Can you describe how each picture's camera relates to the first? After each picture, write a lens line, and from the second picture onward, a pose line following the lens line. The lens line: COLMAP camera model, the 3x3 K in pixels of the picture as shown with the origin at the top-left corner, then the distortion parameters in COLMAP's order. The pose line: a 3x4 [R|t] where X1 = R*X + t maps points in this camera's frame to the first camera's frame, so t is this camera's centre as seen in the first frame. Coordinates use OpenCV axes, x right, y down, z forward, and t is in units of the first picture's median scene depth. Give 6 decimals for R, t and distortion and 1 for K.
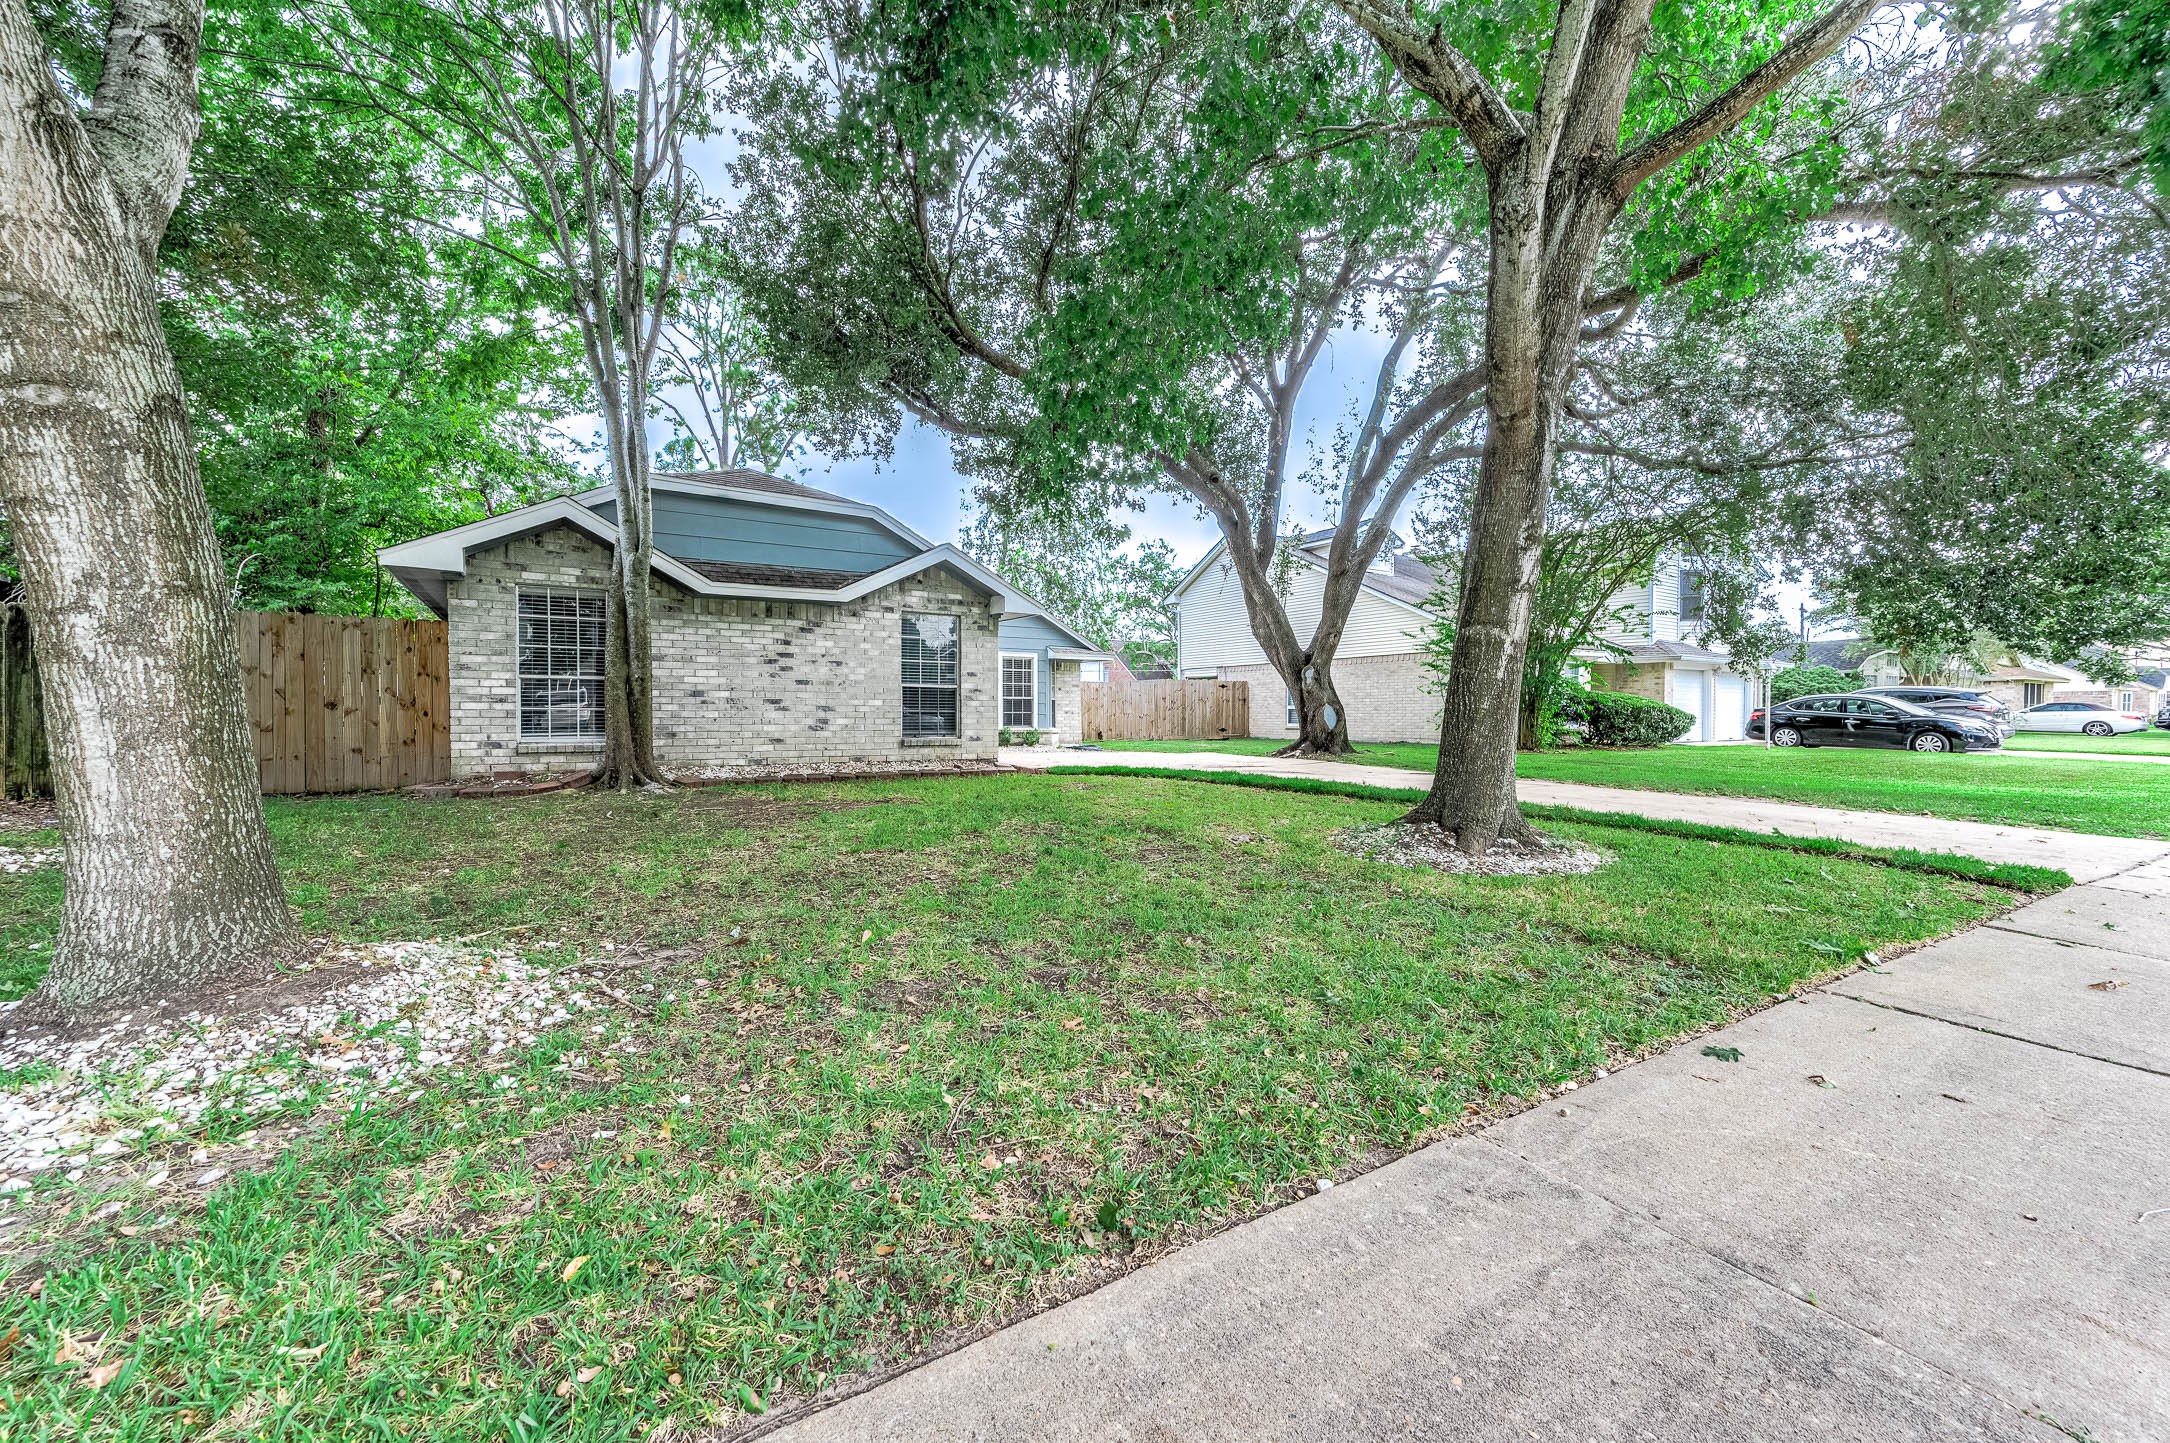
lens RADIAL K [[852.1, 0, 1083.4], [0, 852.1, 724.3], [0, 0, 1]] dist [0.022490, 0.000545]
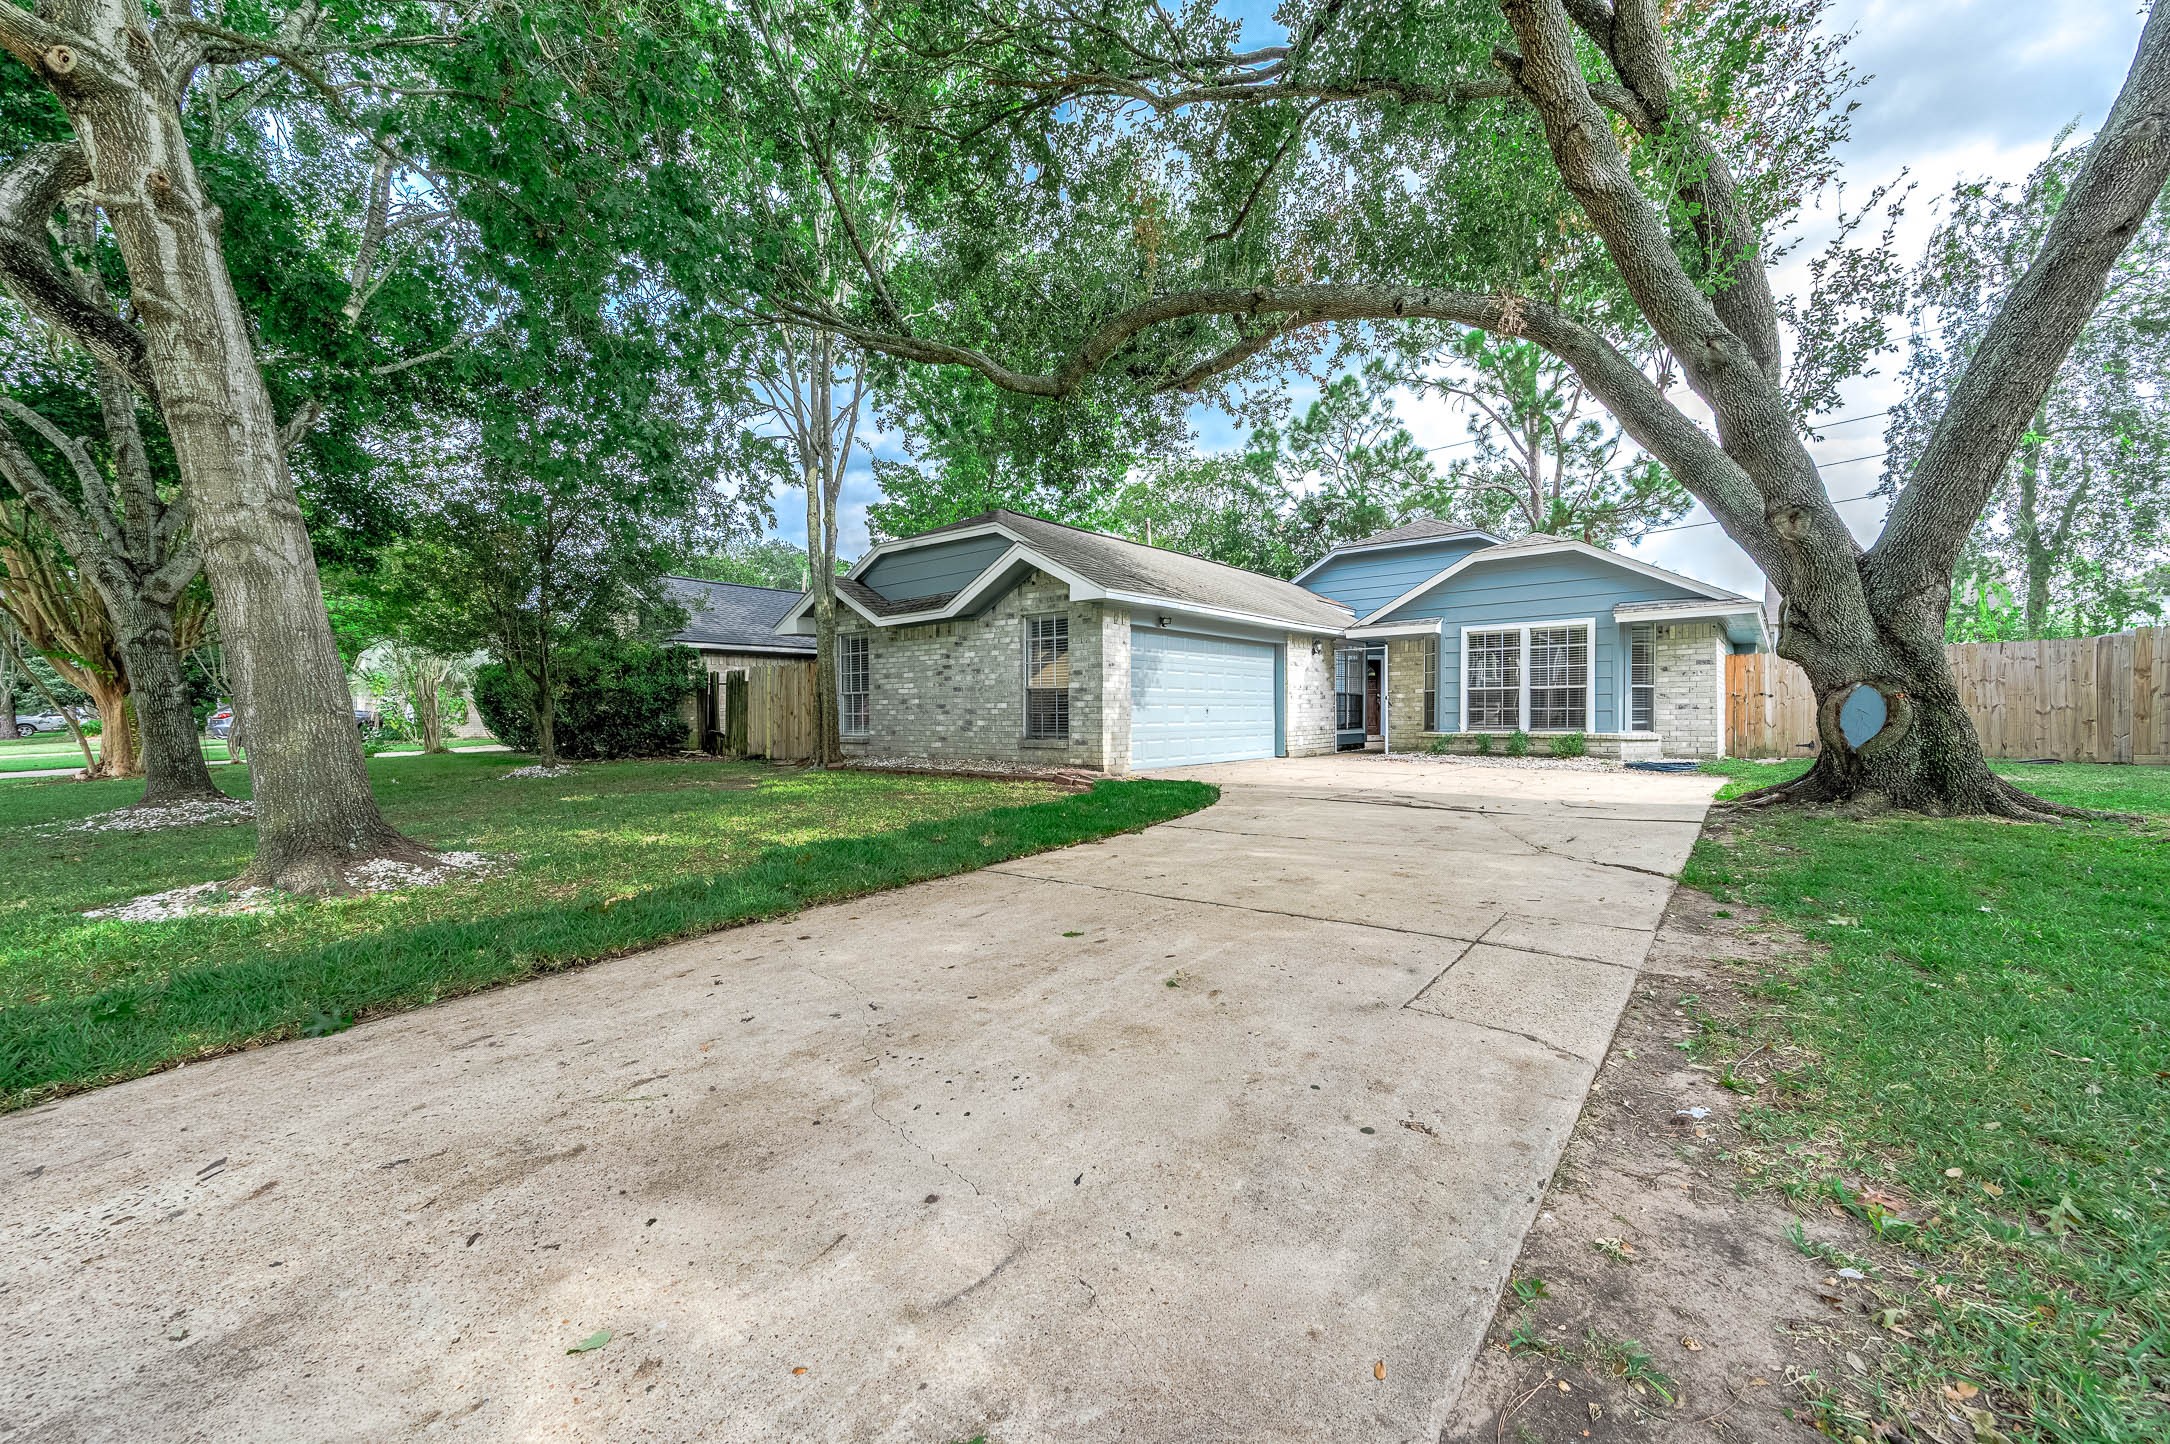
lens RADIAL K [[852.1, 0, 1086.6], [0, 852.1, 726.6], [0, 0, 1]] dist [0.022490, 0.000545]
pose [[0.318186, 0.010652, -0.947969, 0.766507], [-0.002873, 0.999943, 0.010271, -0.009926], [0.948024, -0.000545, 0.318198, 0.733799]]
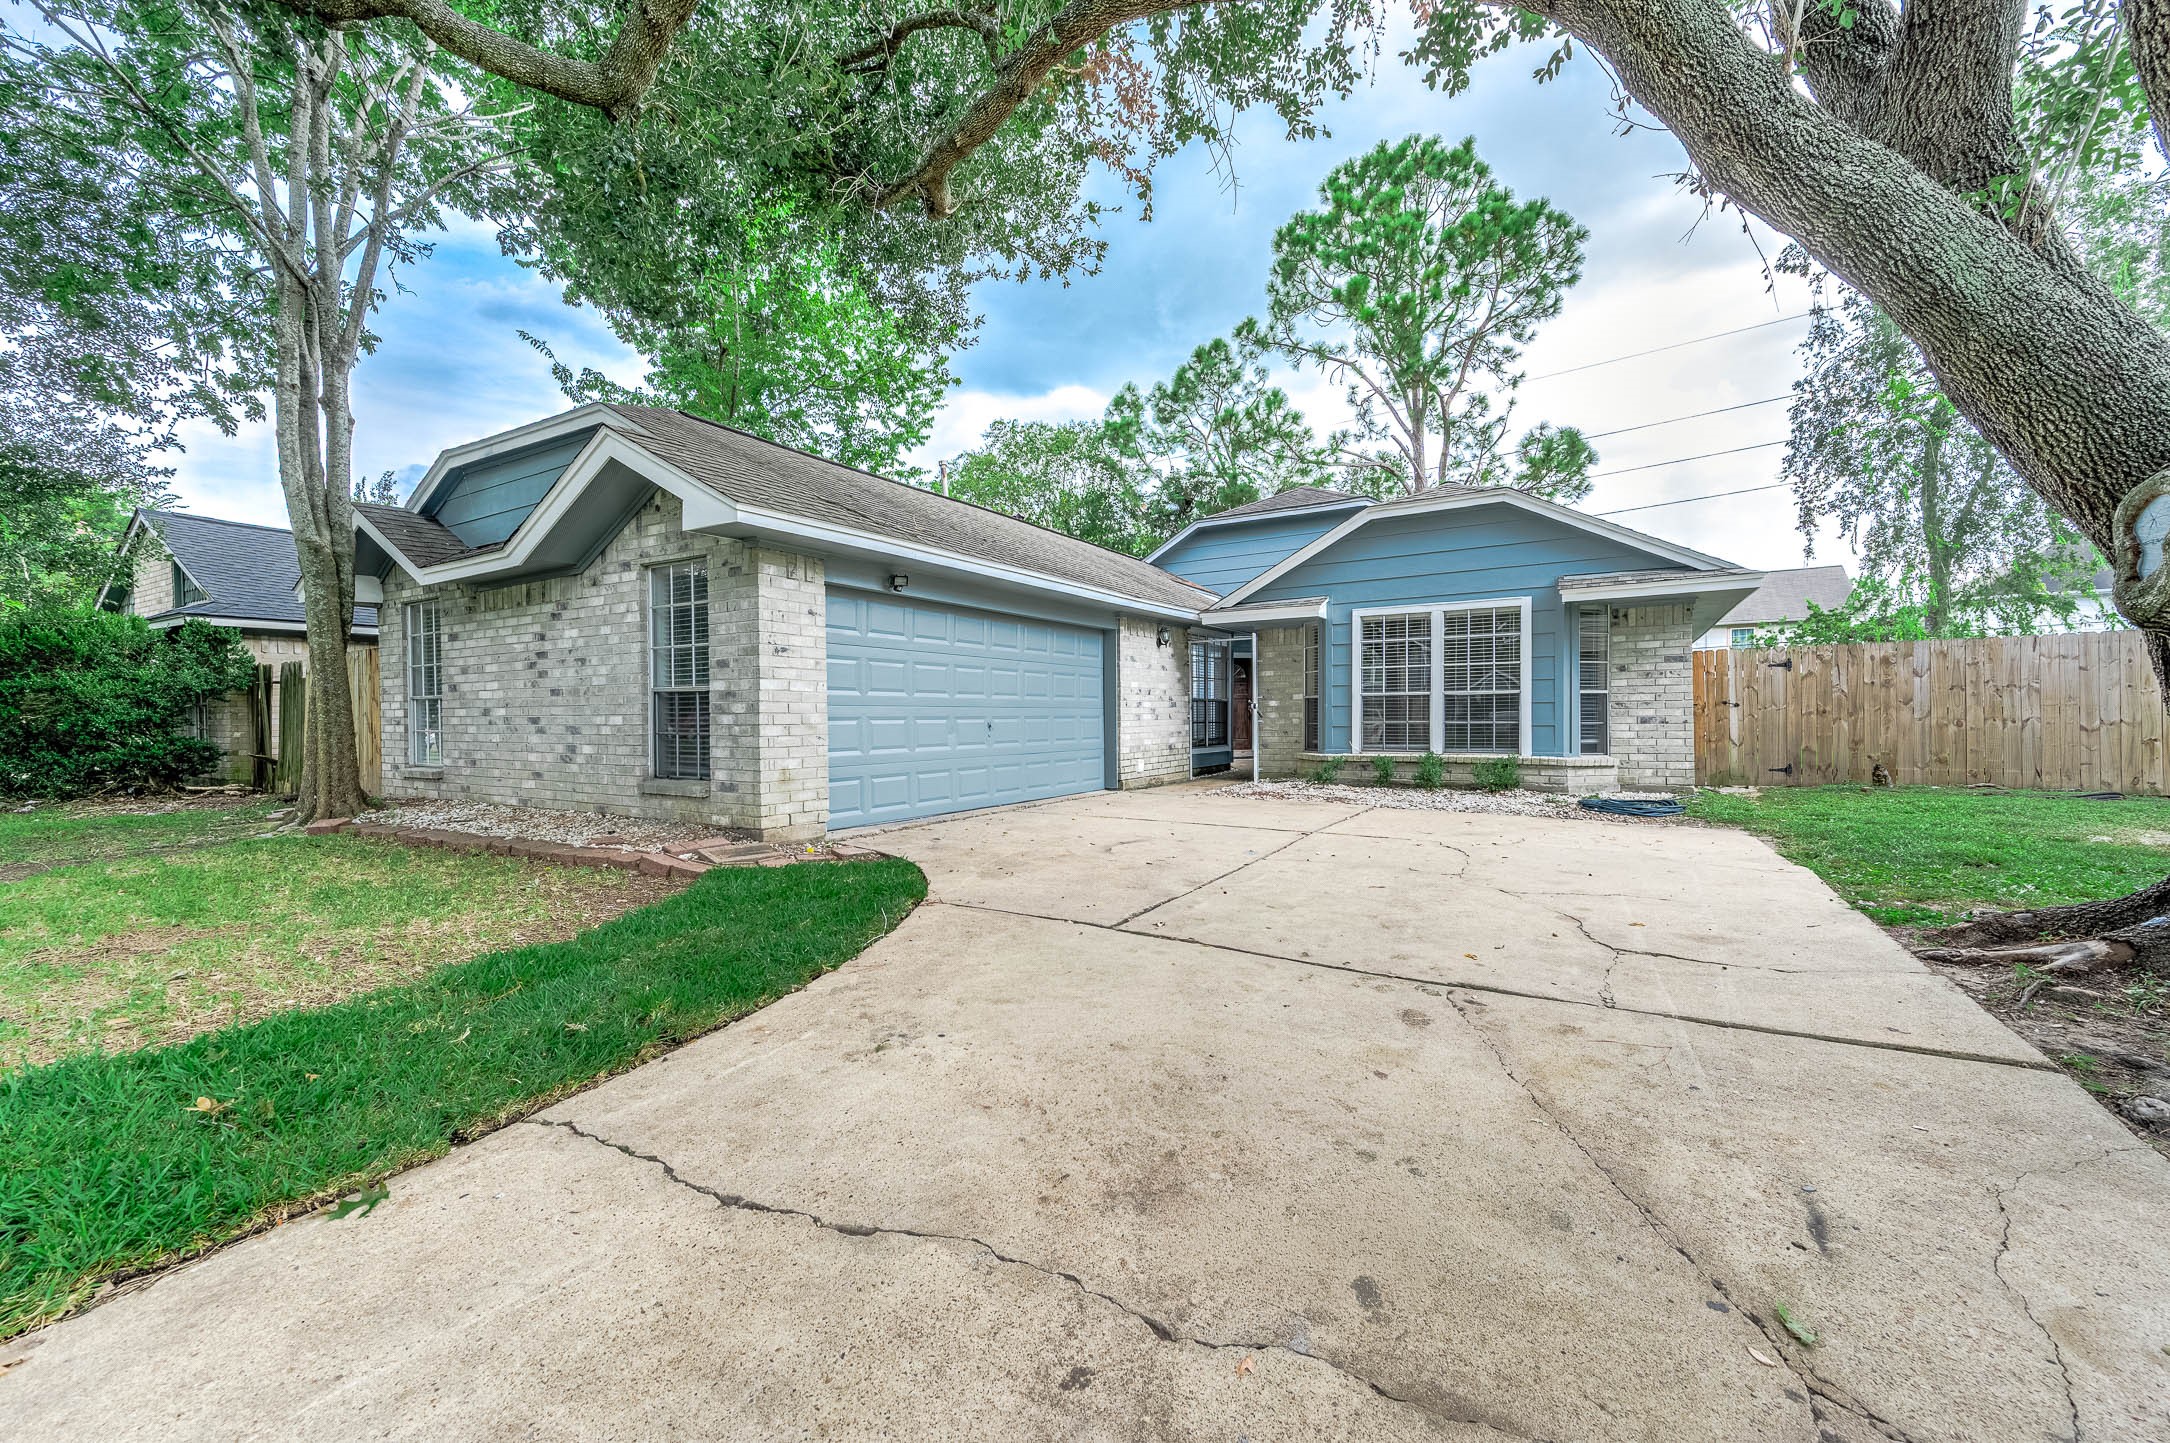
lens RADIAL K [[852.1, 0, 1088.7], [0, 852.1, 722.2], [0, 0, 1]] dist [0.022490, 0.000545]
pose [[0.440568, 0.001140, -0.897718, 0.449357], [-0.001597, 0.999999, 0.000487, -0.023912], [0.897718, 0.001219, 0.440570, 0.995475]]
